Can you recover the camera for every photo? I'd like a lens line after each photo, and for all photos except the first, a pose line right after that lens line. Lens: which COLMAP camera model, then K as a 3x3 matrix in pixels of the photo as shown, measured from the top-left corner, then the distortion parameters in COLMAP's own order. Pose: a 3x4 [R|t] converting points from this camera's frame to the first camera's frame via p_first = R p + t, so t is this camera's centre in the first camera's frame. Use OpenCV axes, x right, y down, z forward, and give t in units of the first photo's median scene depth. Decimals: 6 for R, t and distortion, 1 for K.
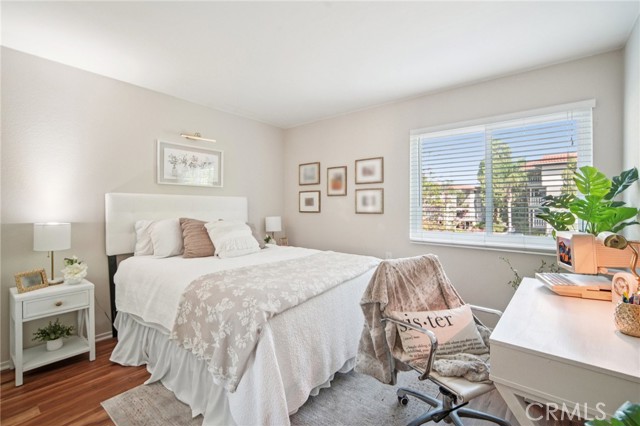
lens RADIAL K [[275.6, 0, 319.3], [0, 275.6, 209.0], [0, 0, 1]] dist [0.000213, 0.000154]
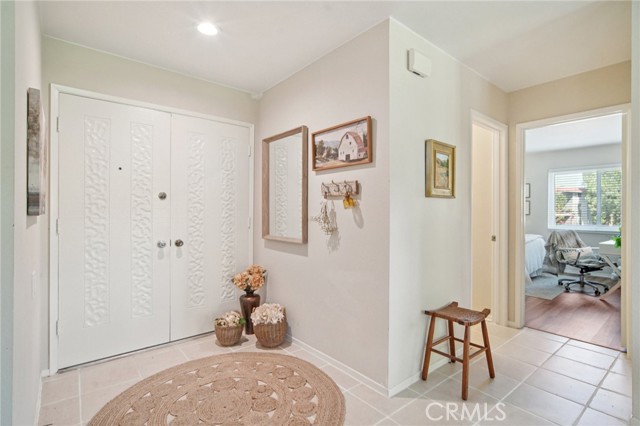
lens RADIAL K [[303.2, 0, 321.3], [0, 303.2, 208.9], [0, 0, 1]] dist [0.001098, 0.001354]
pose [[0.982619, -0.000716, -0.185631, -1.473665], [-0.002477, 0.999853, -0.016965, 0.029976], [0.185616, 0.017130, 0.982473, -2.395851]]
